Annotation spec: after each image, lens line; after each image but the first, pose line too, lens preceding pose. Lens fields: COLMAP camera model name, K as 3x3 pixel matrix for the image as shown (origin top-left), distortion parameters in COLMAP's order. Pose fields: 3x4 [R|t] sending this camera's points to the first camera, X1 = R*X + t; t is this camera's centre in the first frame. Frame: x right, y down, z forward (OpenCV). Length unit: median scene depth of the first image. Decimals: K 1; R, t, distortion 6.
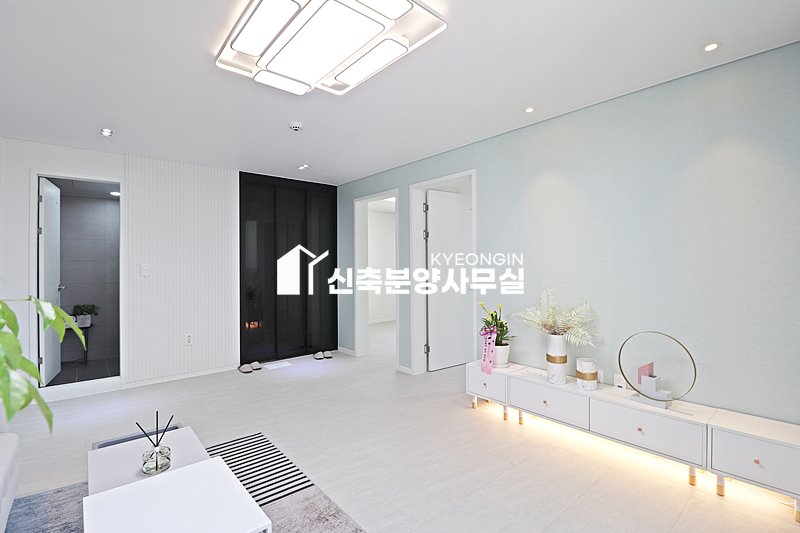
lens RADIAL K [[374.6, 0, 398.1], [0, 374.6, 264.4], [0, 0, 1]] dist [-0.004690, -0.003227]
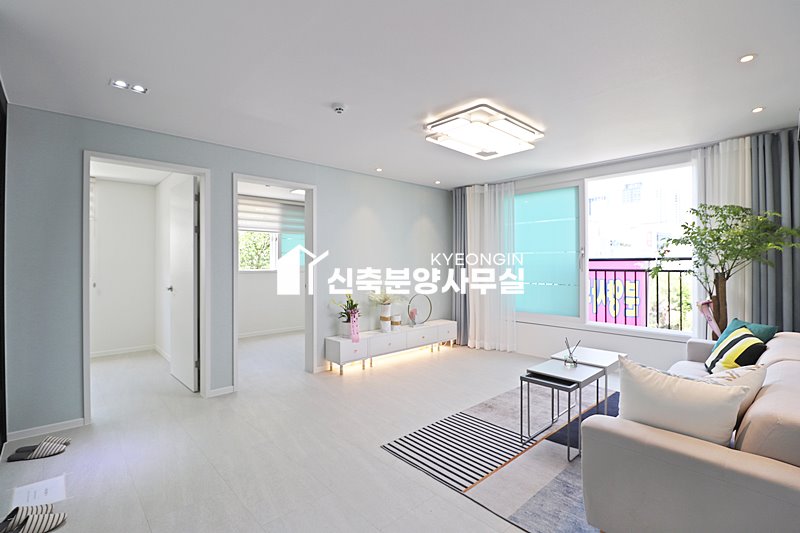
lens RADIAL K [[374.6, 0, 397.0], [0, 374.6, 267.4], [0, 0, 1]] dist [-0.004690, -0.003227]
pose [[-0.057532, -0.001969, 0.998342, -1.613638], [-0.000845, 0.999998, 0.001924, 0.011560], [-0.998343, -0.000733, -0.057534, 1.276423]]
